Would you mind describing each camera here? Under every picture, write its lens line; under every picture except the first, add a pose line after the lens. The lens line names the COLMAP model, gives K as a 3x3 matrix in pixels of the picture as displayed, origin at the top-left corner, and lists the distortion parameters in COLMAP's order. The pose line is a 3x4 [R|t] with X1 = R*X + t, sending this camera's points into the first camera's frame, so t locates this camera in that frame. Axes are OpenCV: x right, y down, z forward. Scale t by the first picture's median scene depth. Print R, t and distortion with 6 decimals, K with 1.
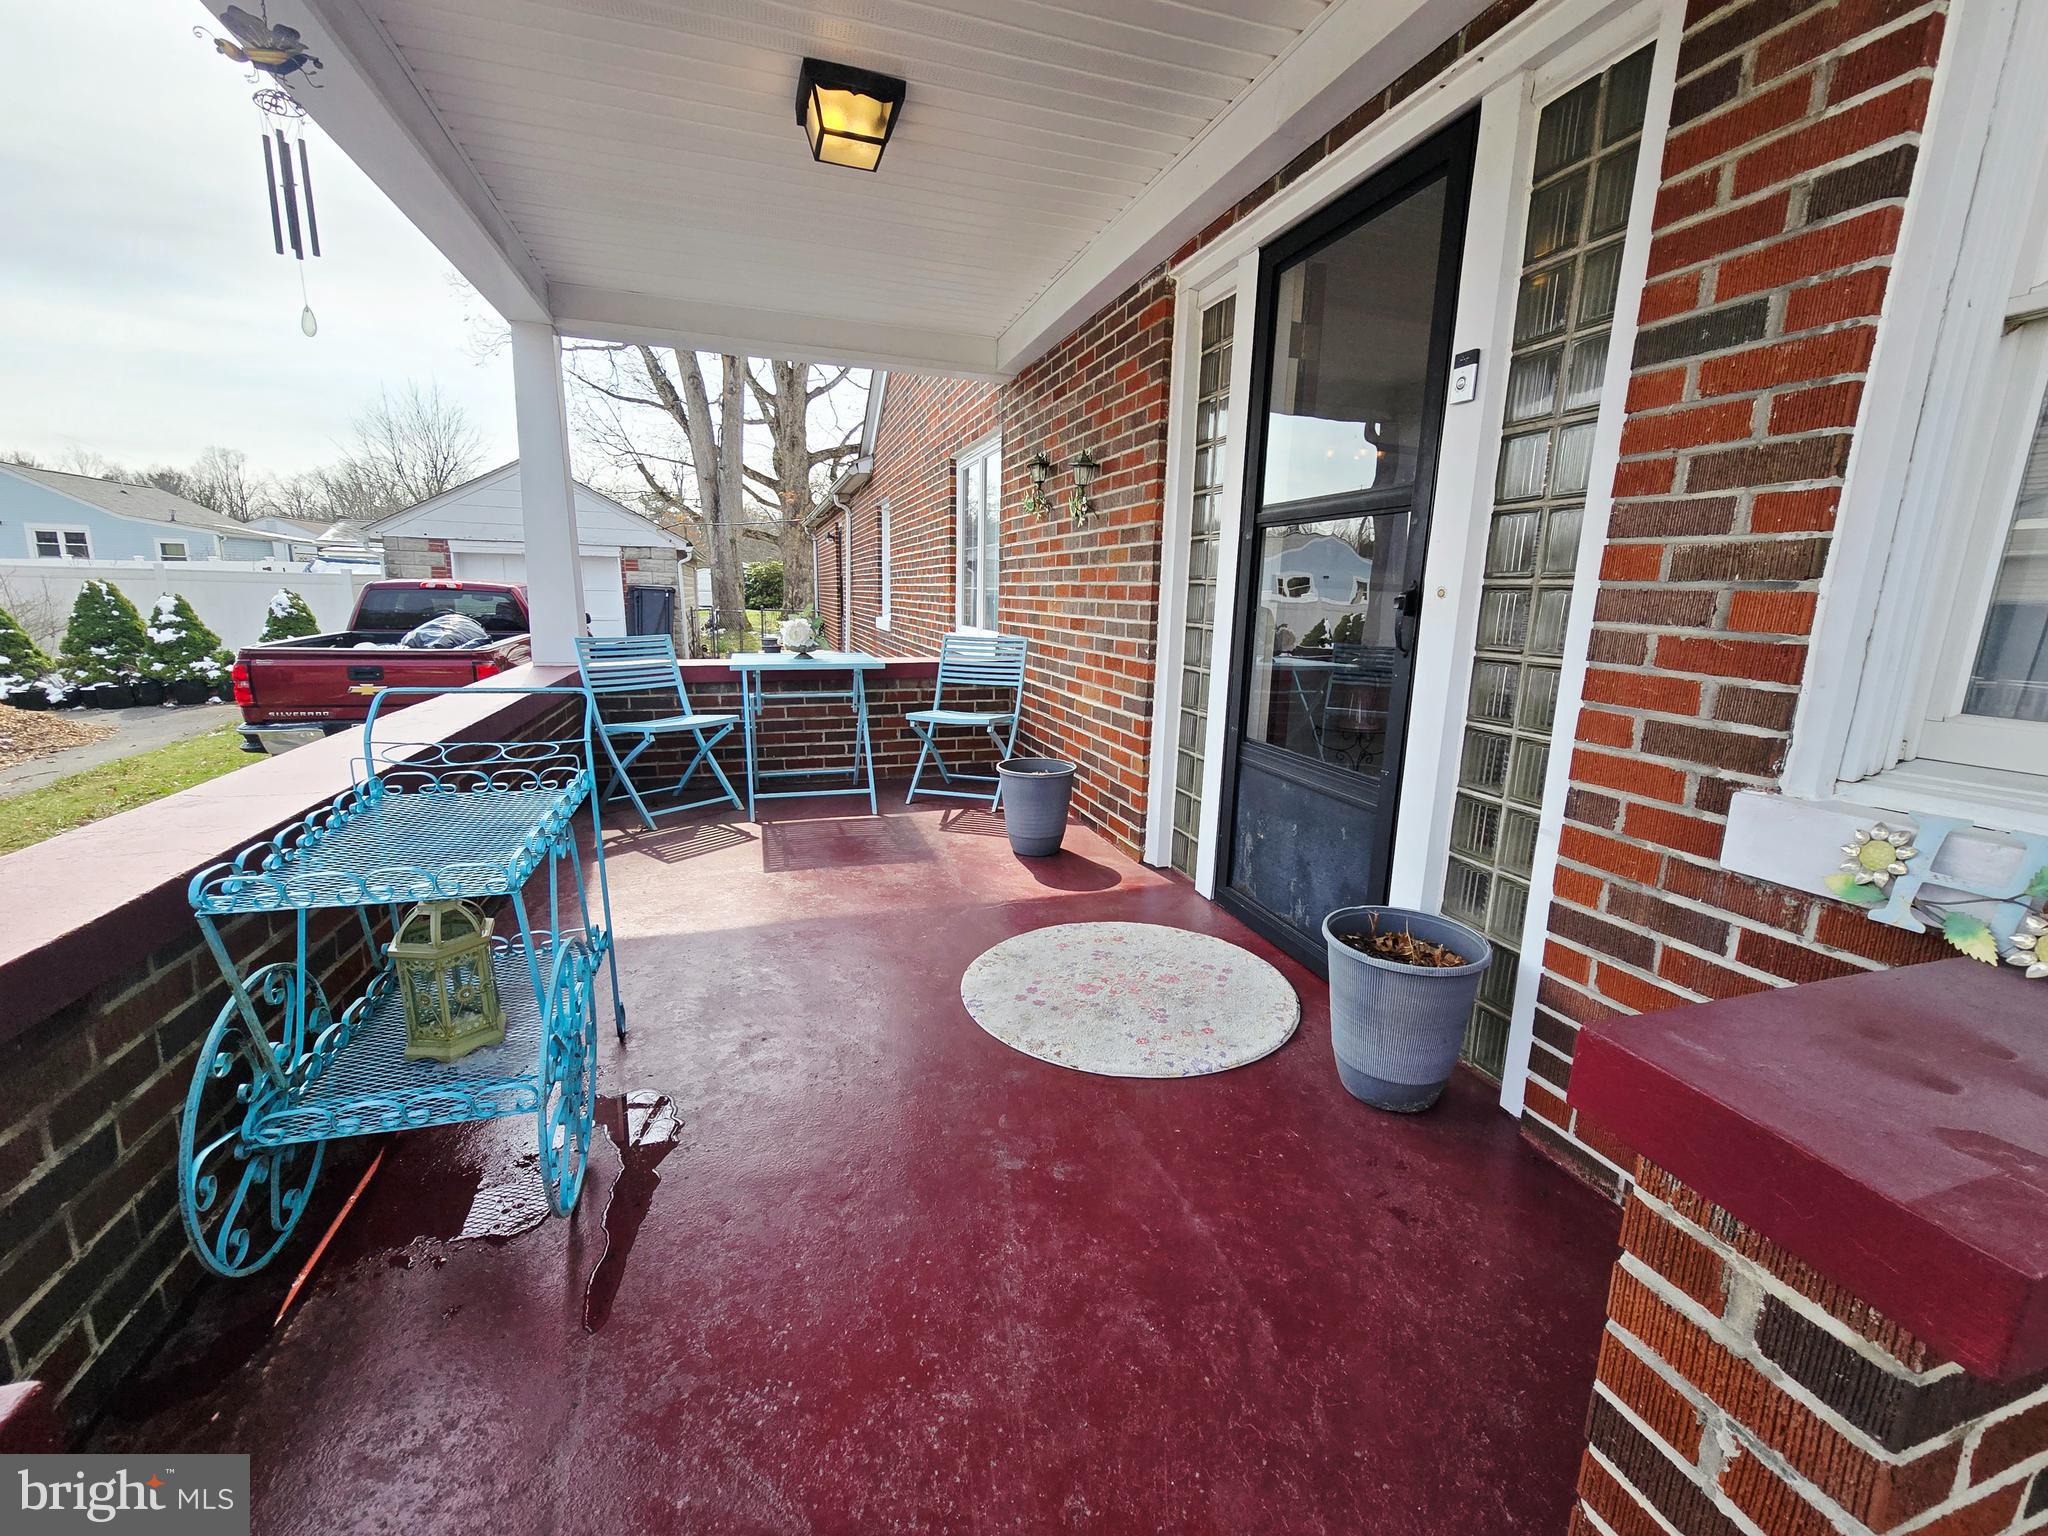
lens RADIAL K [[842.6, 0, 1028.5], [0, 842.6, 764.4], [0, 0, 1]] dist [-0.009295, 0.001835]
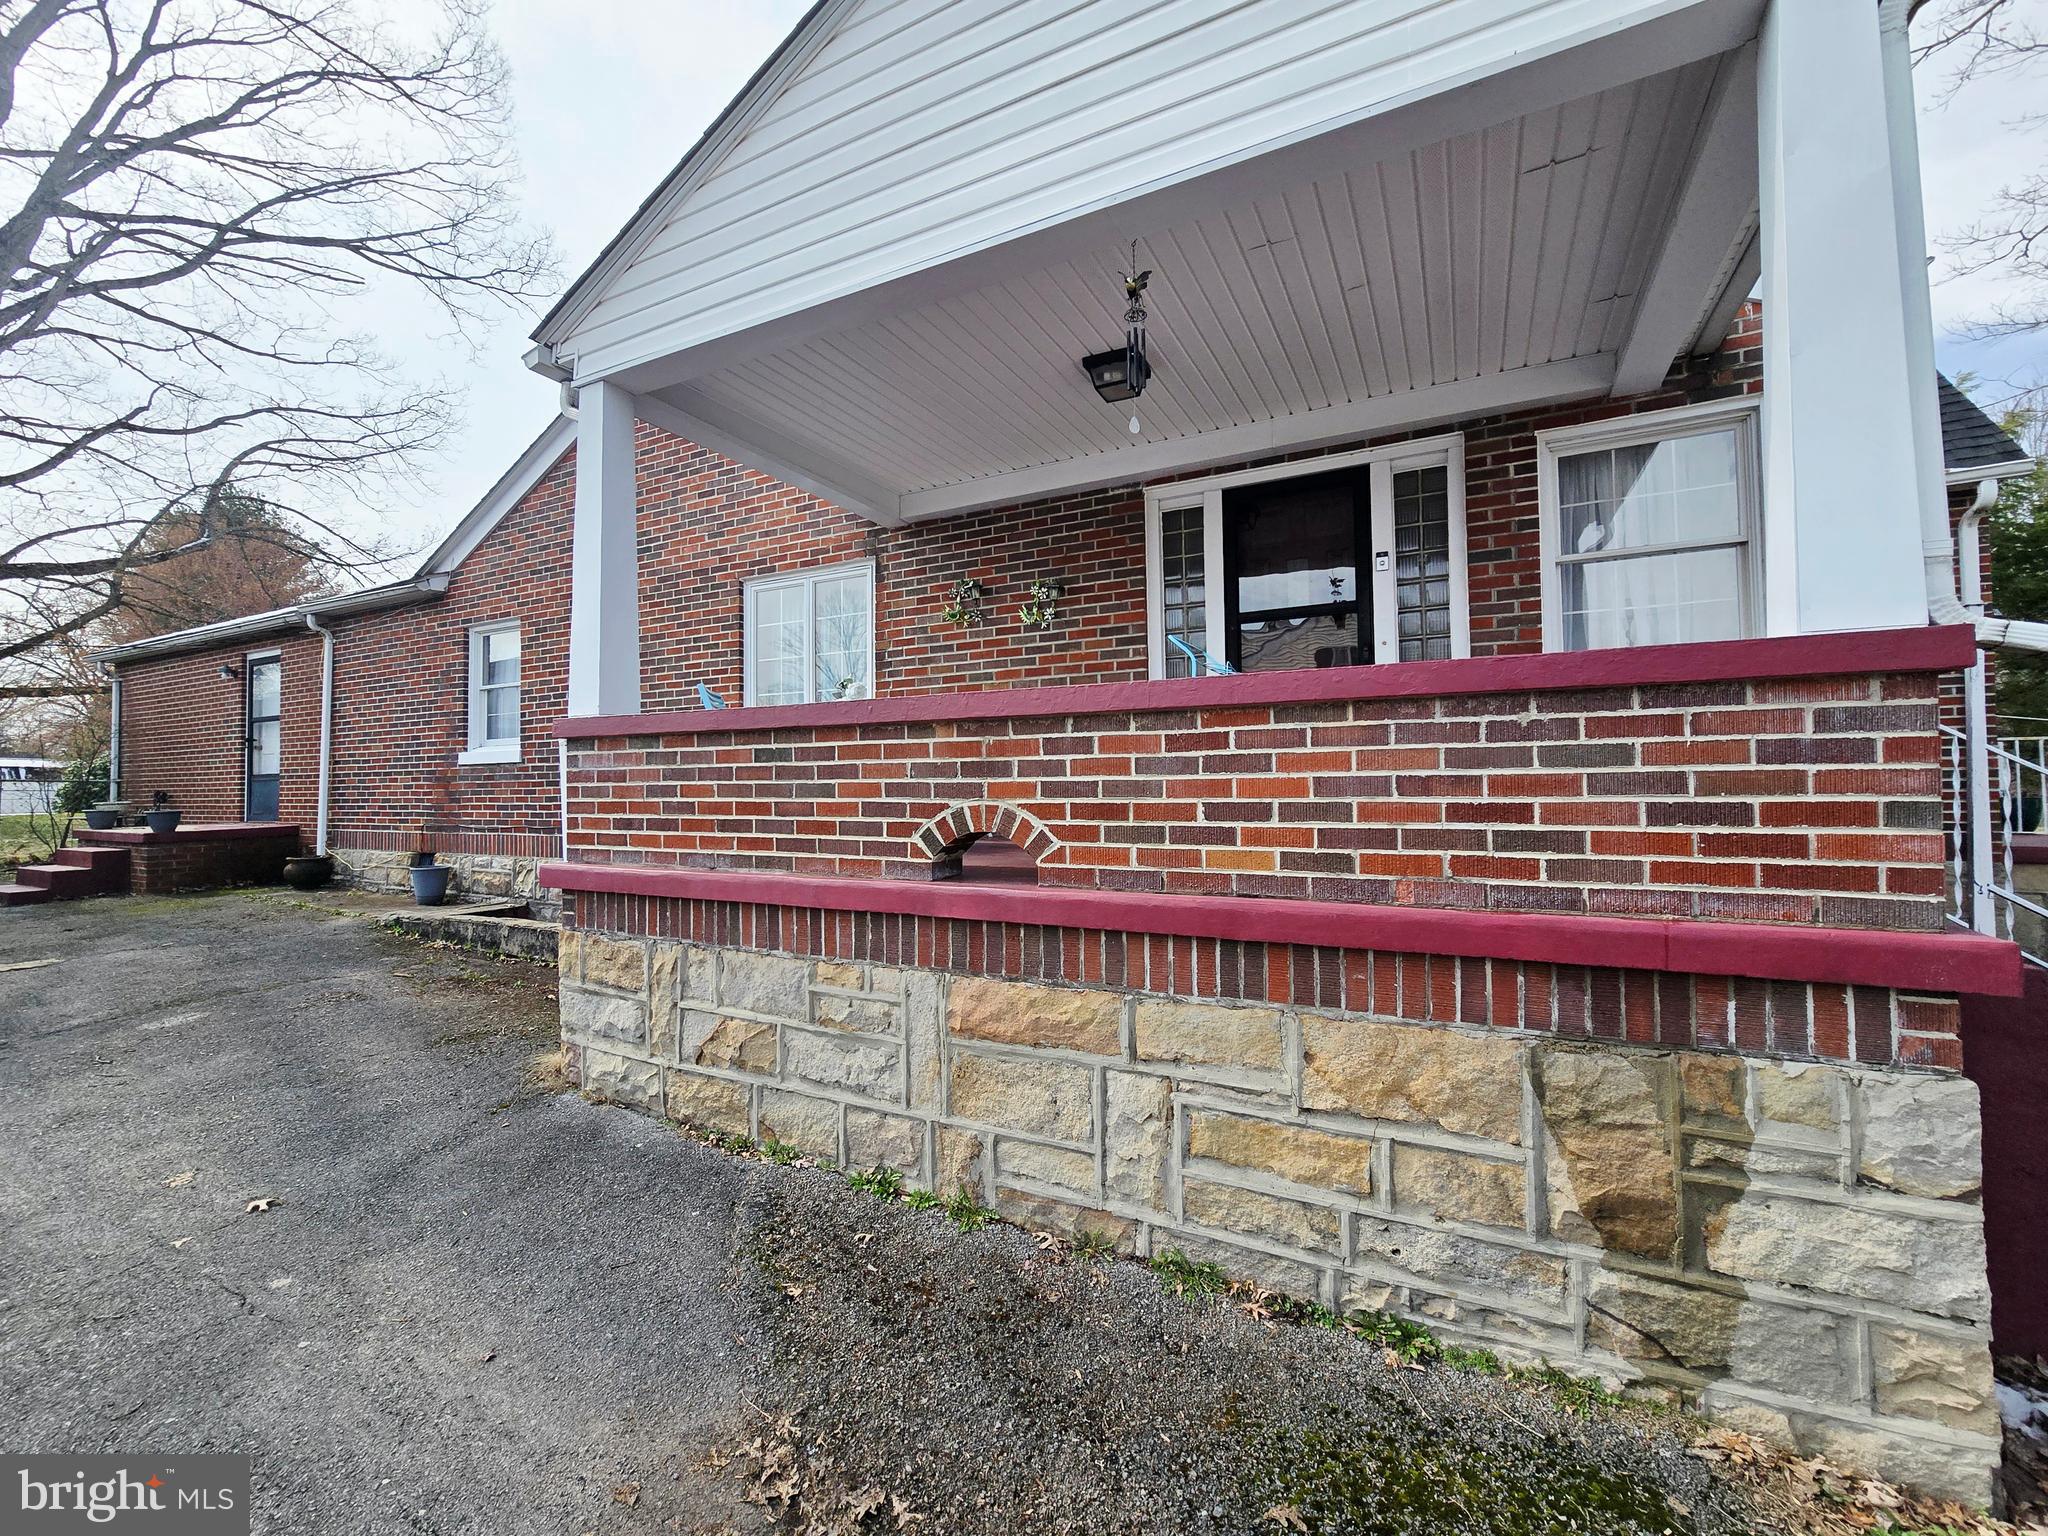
lens RADIAL K [[842.6, 0, 1032.5], [0, 842.6, 758.4], [0, 0, 1]] dist [-0.009295, 0.001835]
pose [[0.701556, -0.011321, 0.712524, -2.119430], [0.173532, 0.972489, -0.155409, 0.348213], [-0.691163, 0.232674, 0.684220, 0.122895]]
